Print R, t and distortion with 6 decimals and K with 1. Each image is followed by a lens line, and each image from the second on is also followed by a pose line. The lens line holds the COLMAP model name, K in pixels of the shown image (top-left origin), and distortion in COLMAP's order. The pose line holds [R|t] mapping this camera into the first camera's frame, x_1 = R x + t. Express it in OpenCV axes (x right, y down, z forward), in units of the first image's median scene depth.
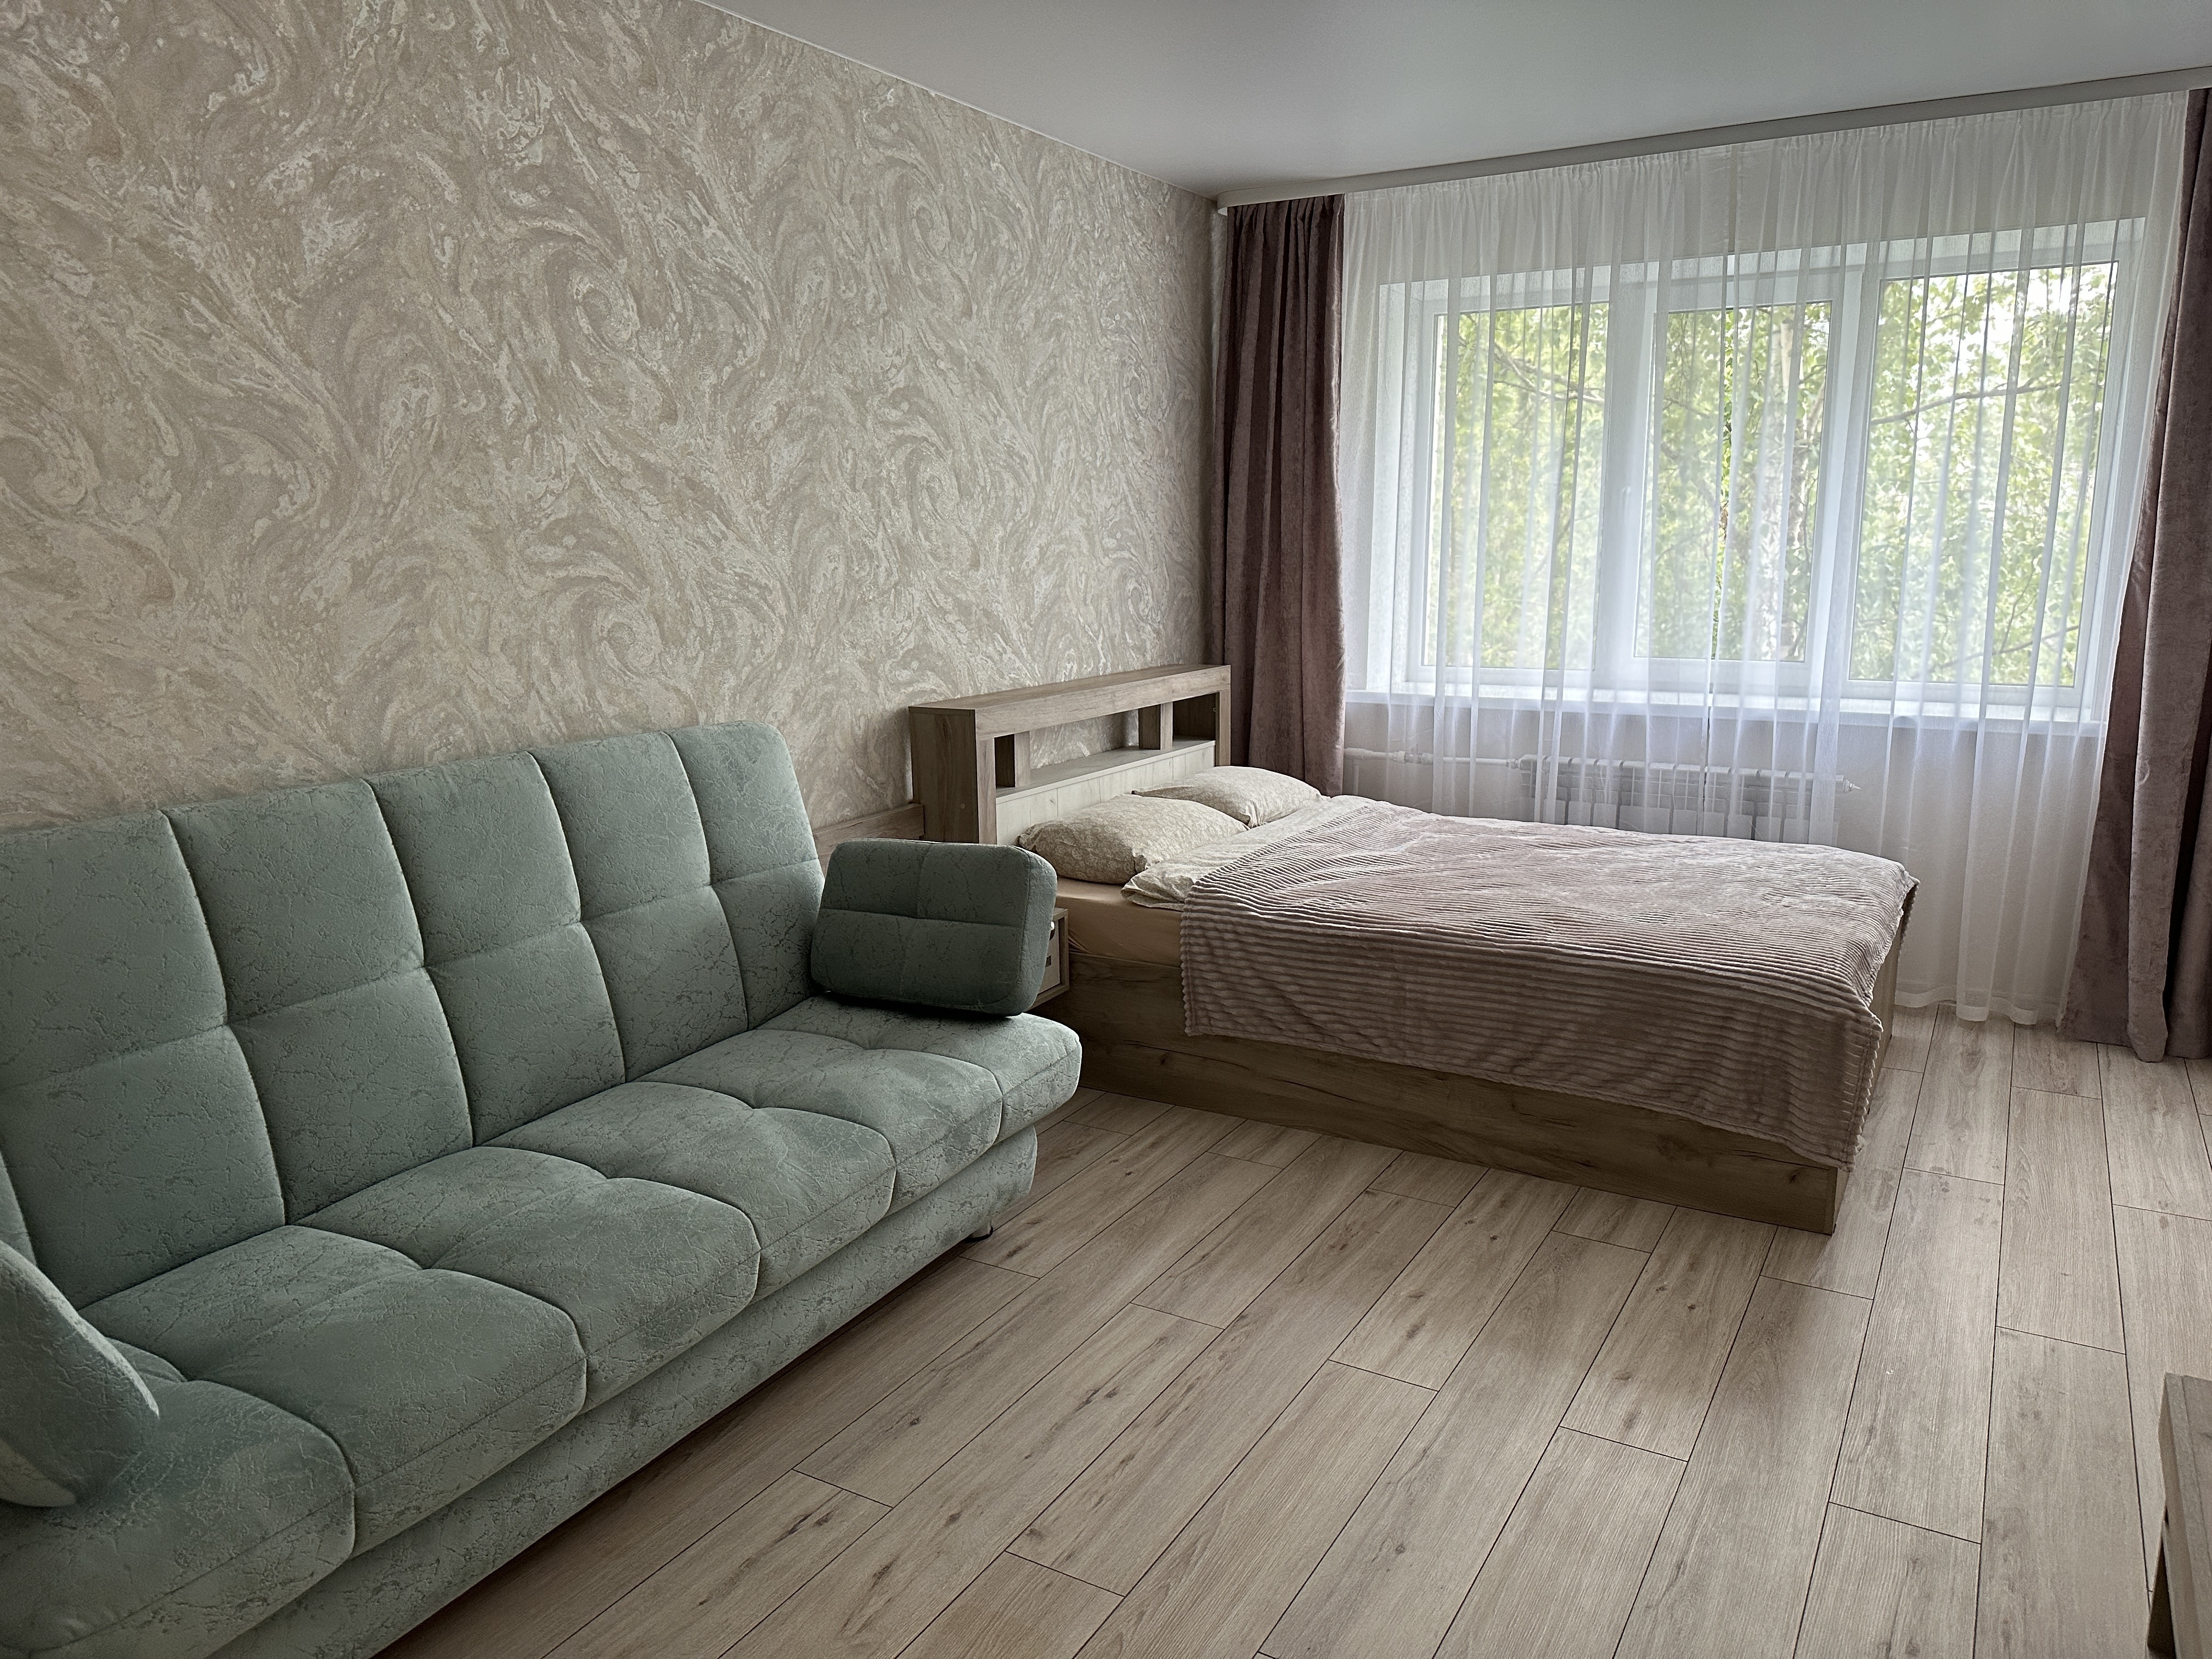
lens RADIAL K [[1562.3, 0, 1094.3], [0, 1562.3, 835.6], [0, 0, 1]] dist [0.103279, -0.130624]
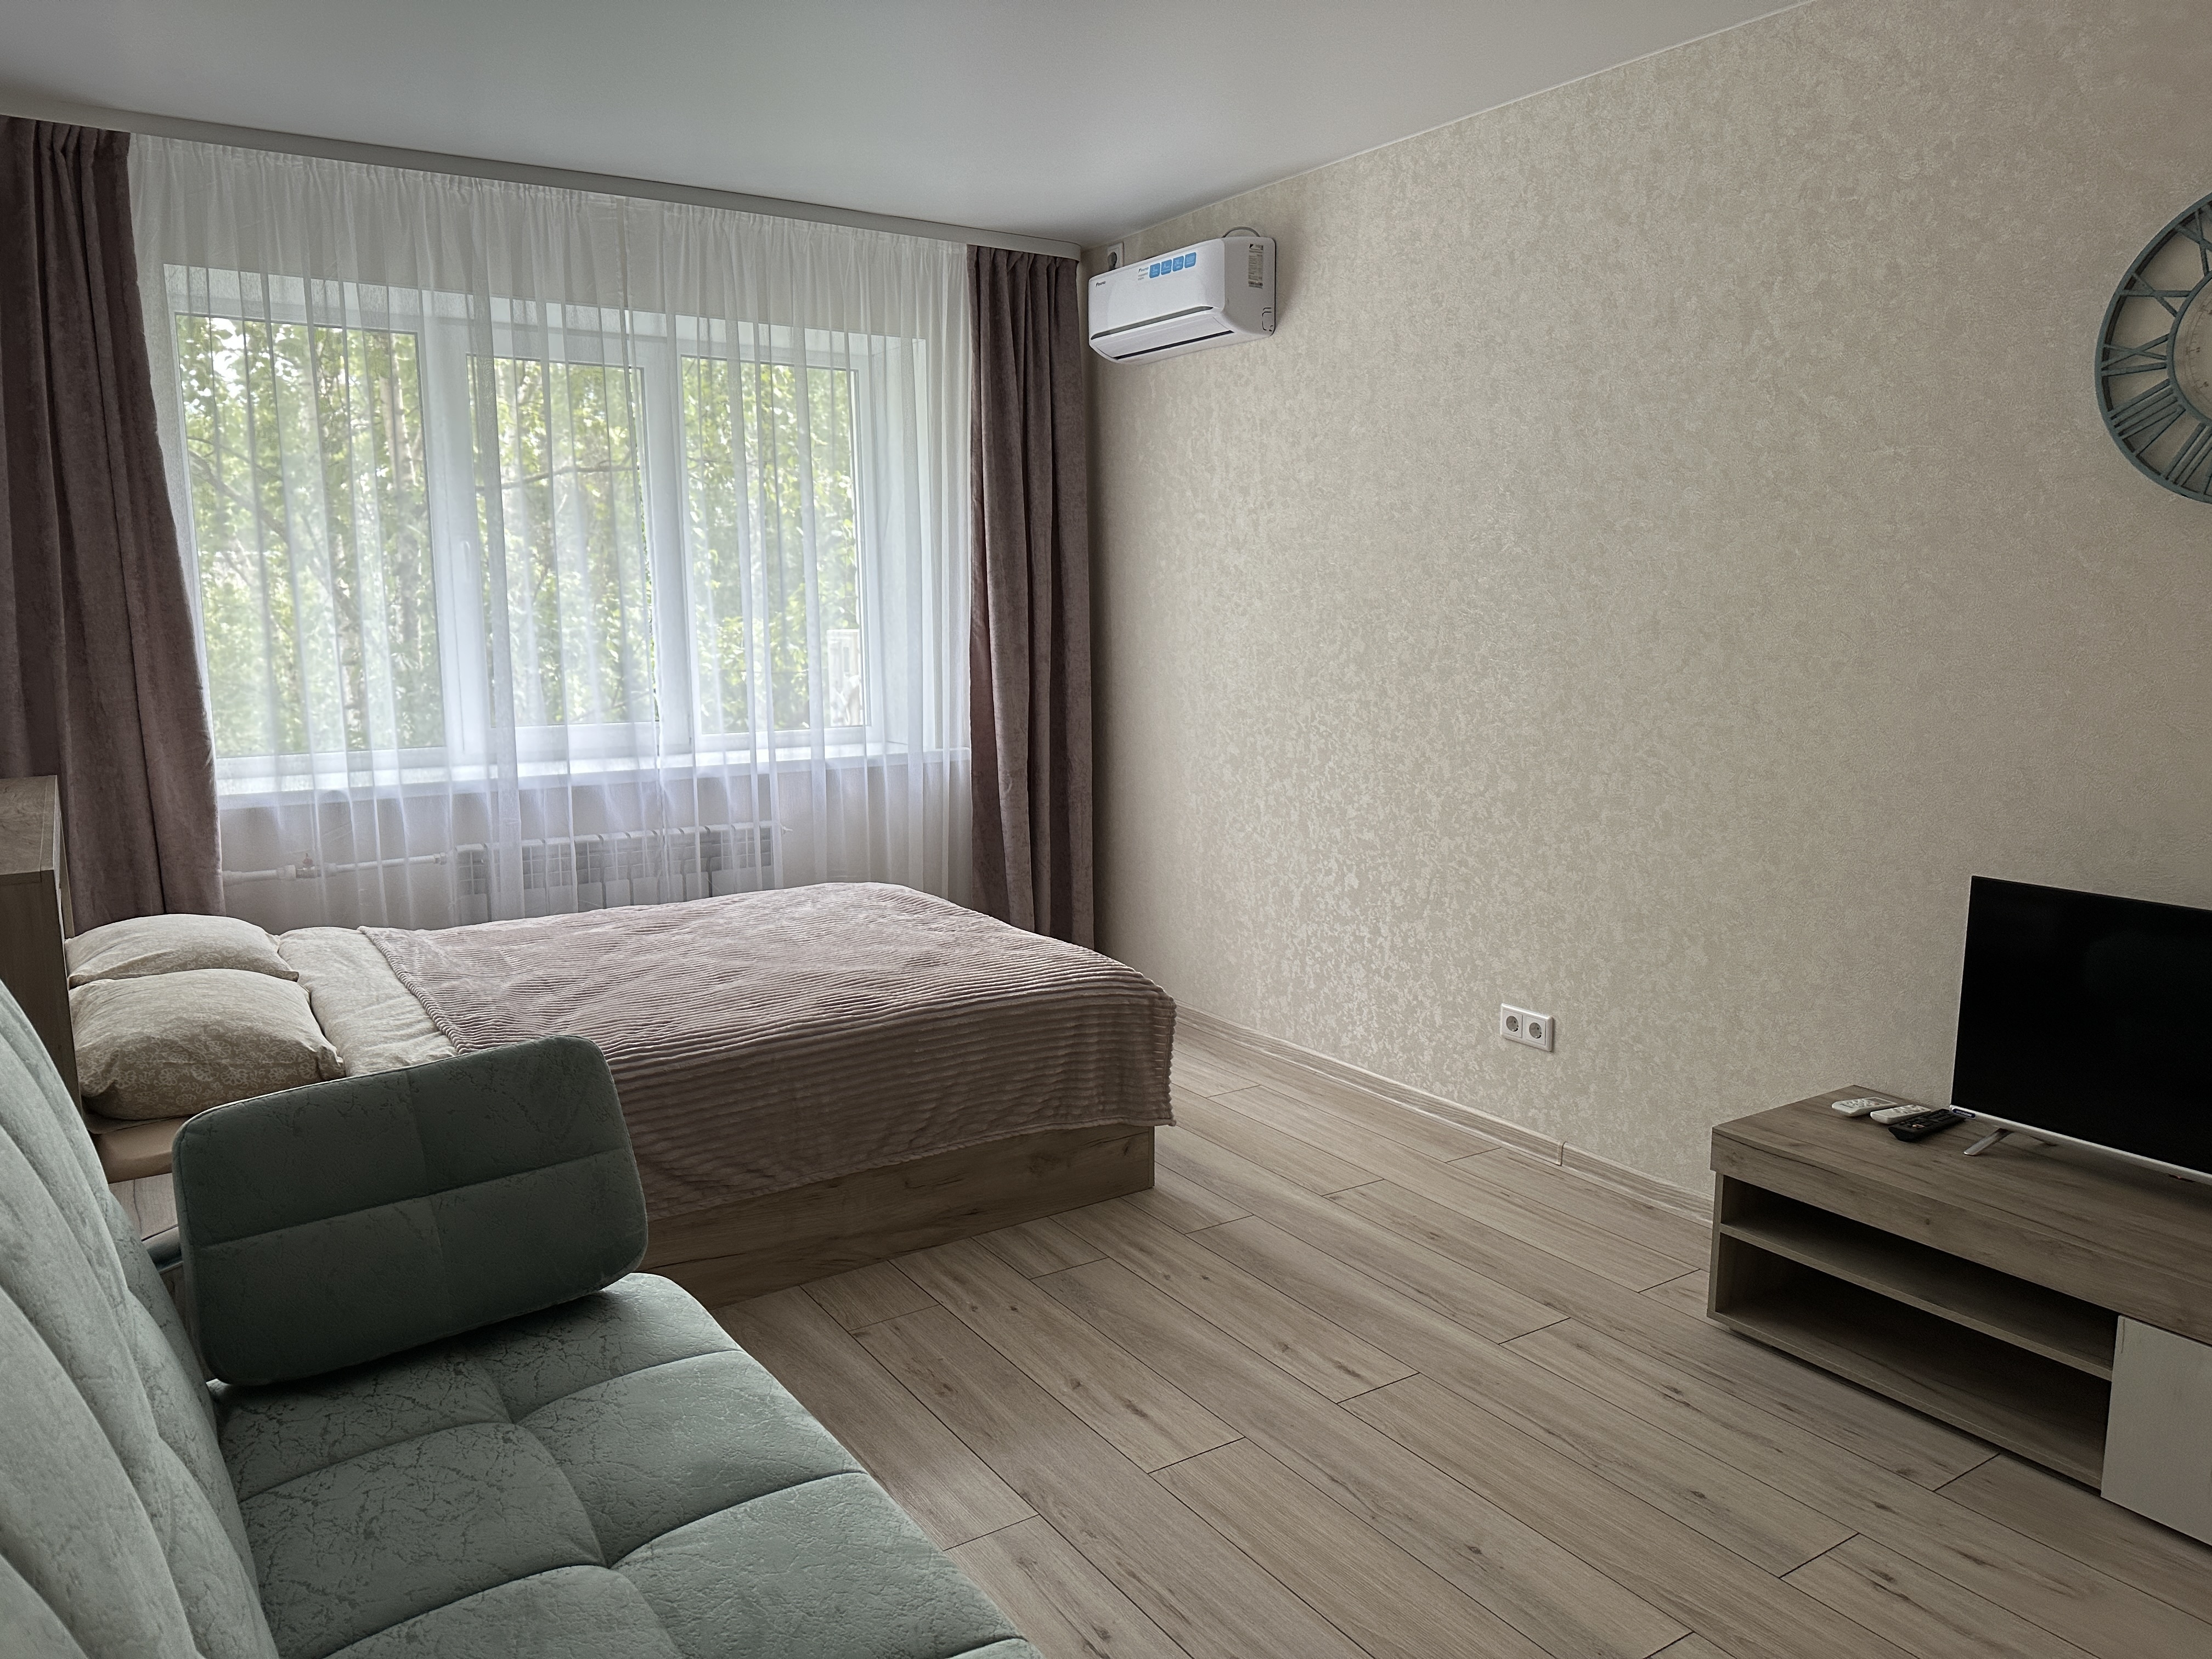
lens RADIAL K [[1562.3, 0, 1094.3], [0, 1562.3, 835.6], [0, 0, 1]] dist [0.103279, -0.130624]
pose [[0.442828, -0.131378, 0.886929, -0.499124], [0.174798, 0.982876, 0.058317, -0.070029], [-0.879403, 0.129209, 0.458209, 0.447833]]
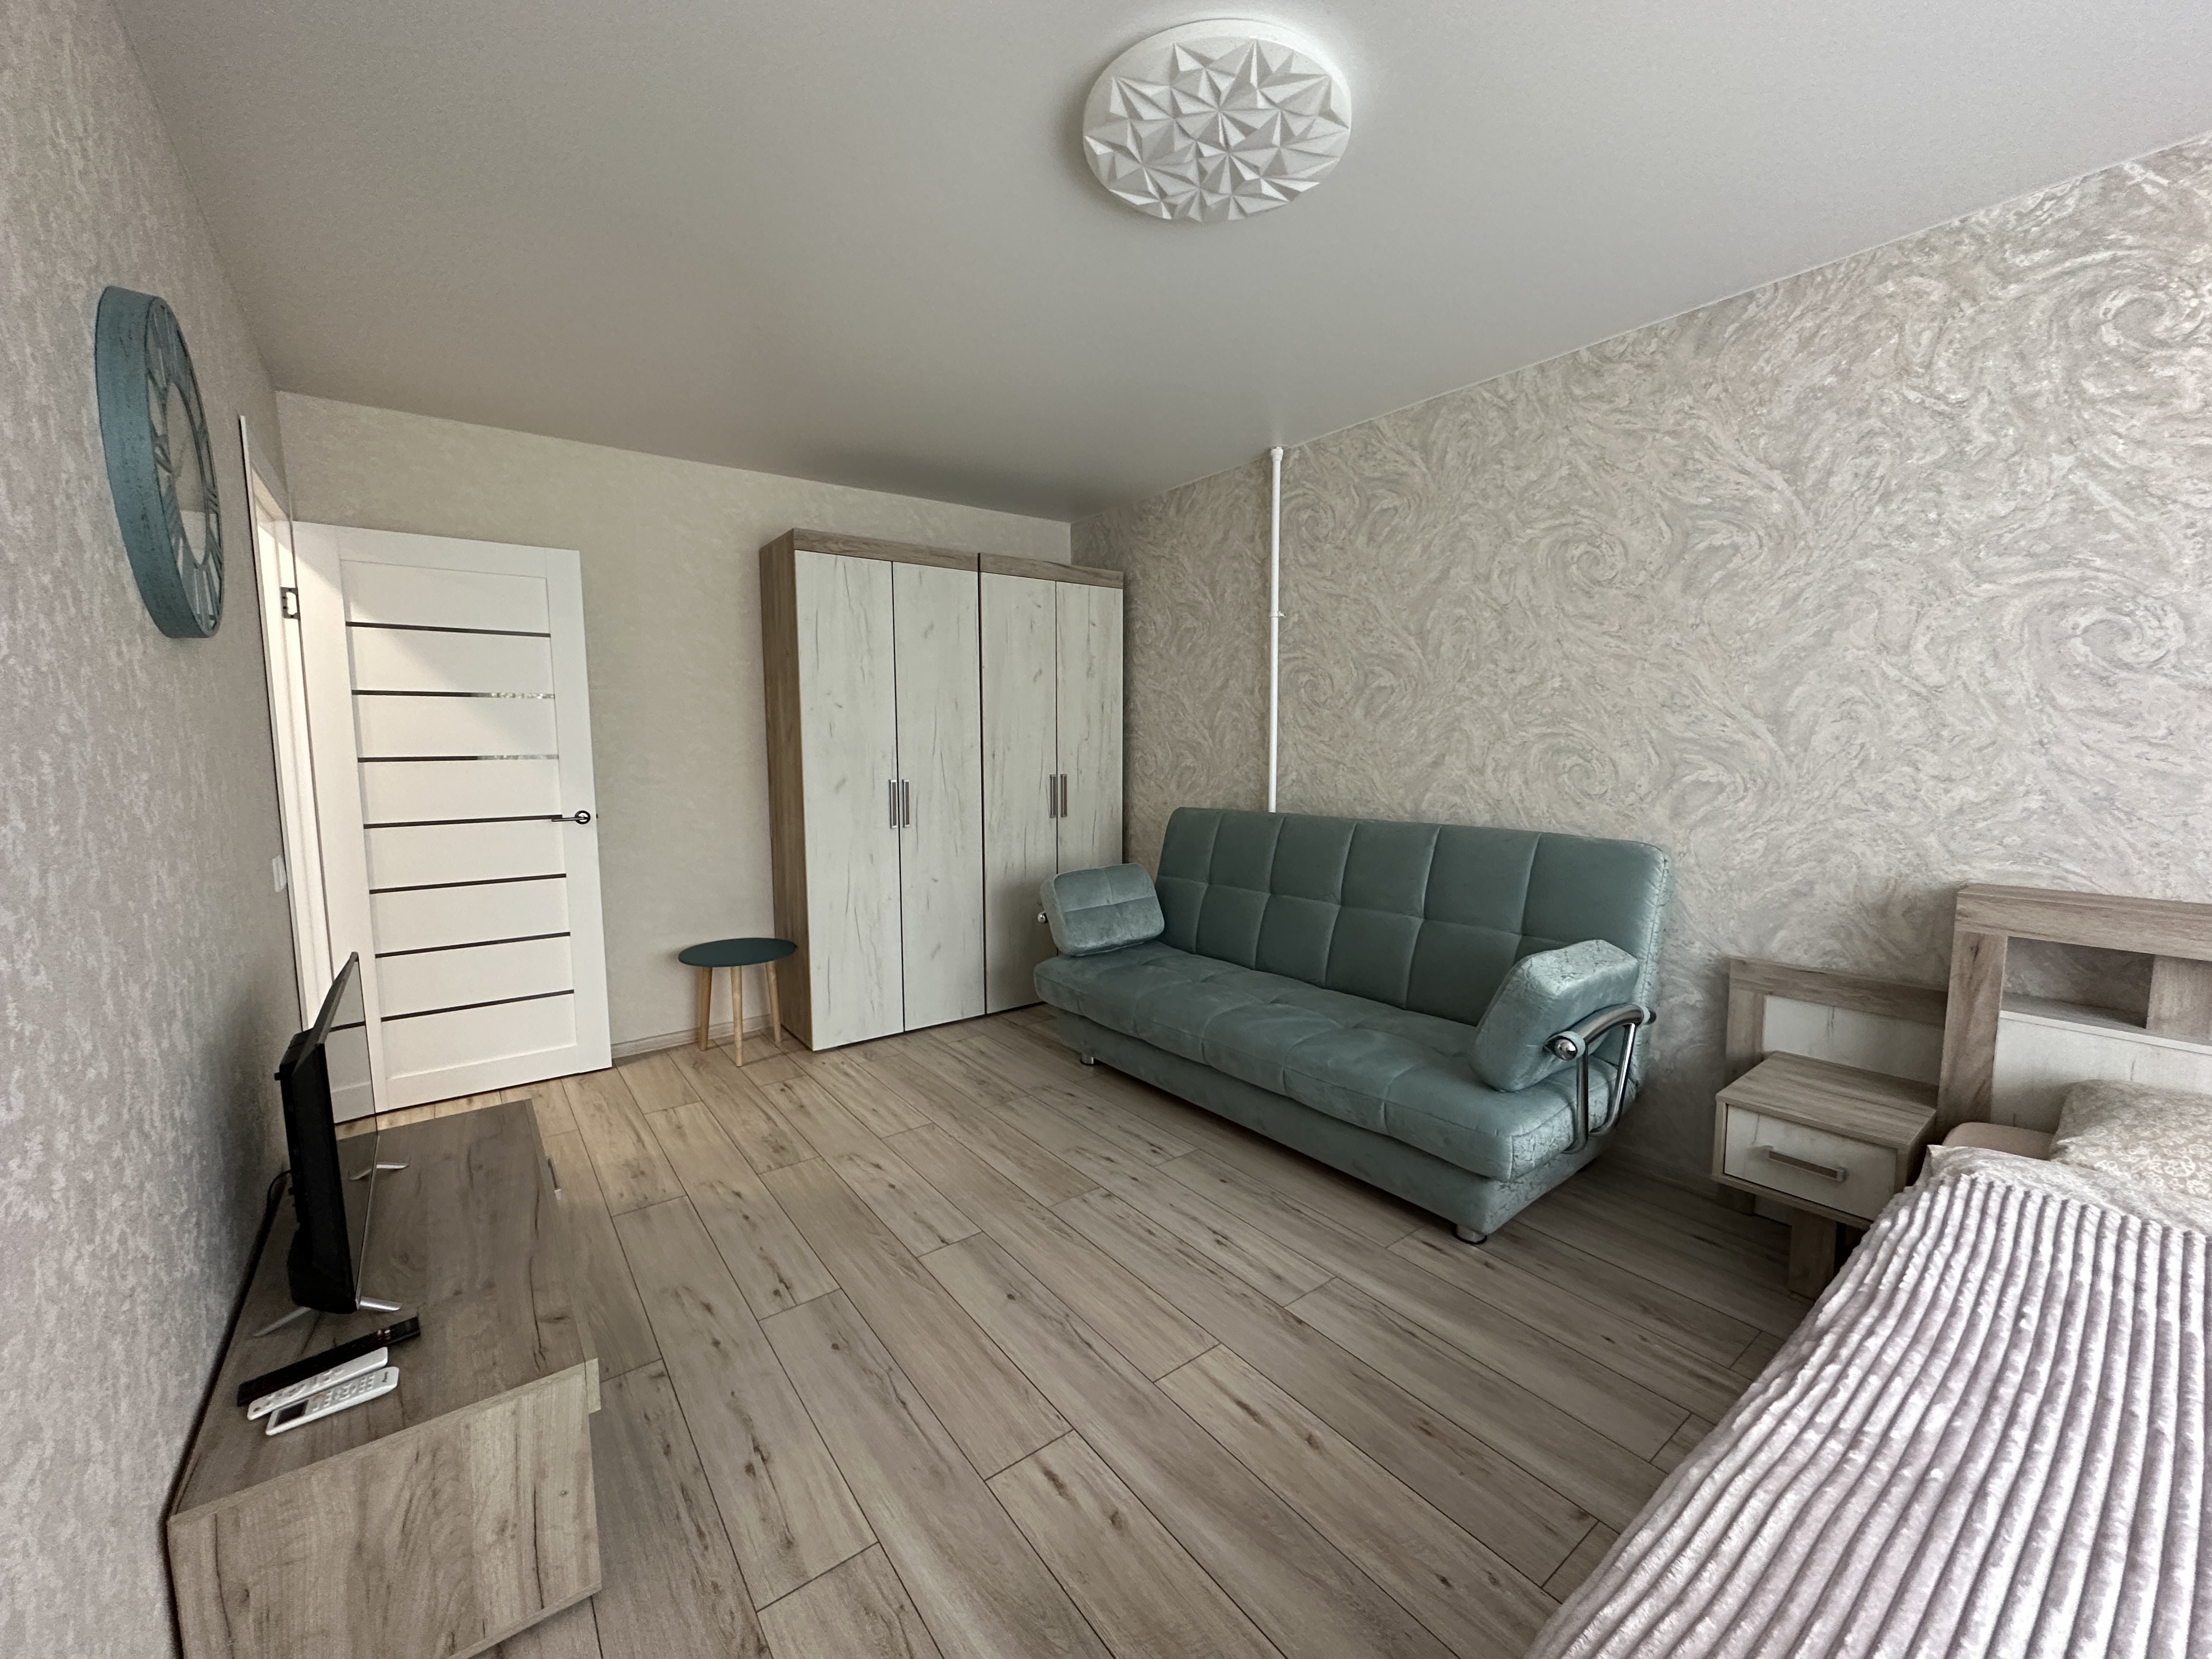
lens RADIAL K [[889.4, 0, 1109.0], [0, 889.4, 824.5], [0, 0, 1]] dist [0.028472, -0.000042]
pose [[-0.375372, 0.101197, -0.921333, 0.638851], [-0.170366, 0.969553, 0.175904, -0.144858], [0.911083, 0.222993, -0.346702, 0.856671]]
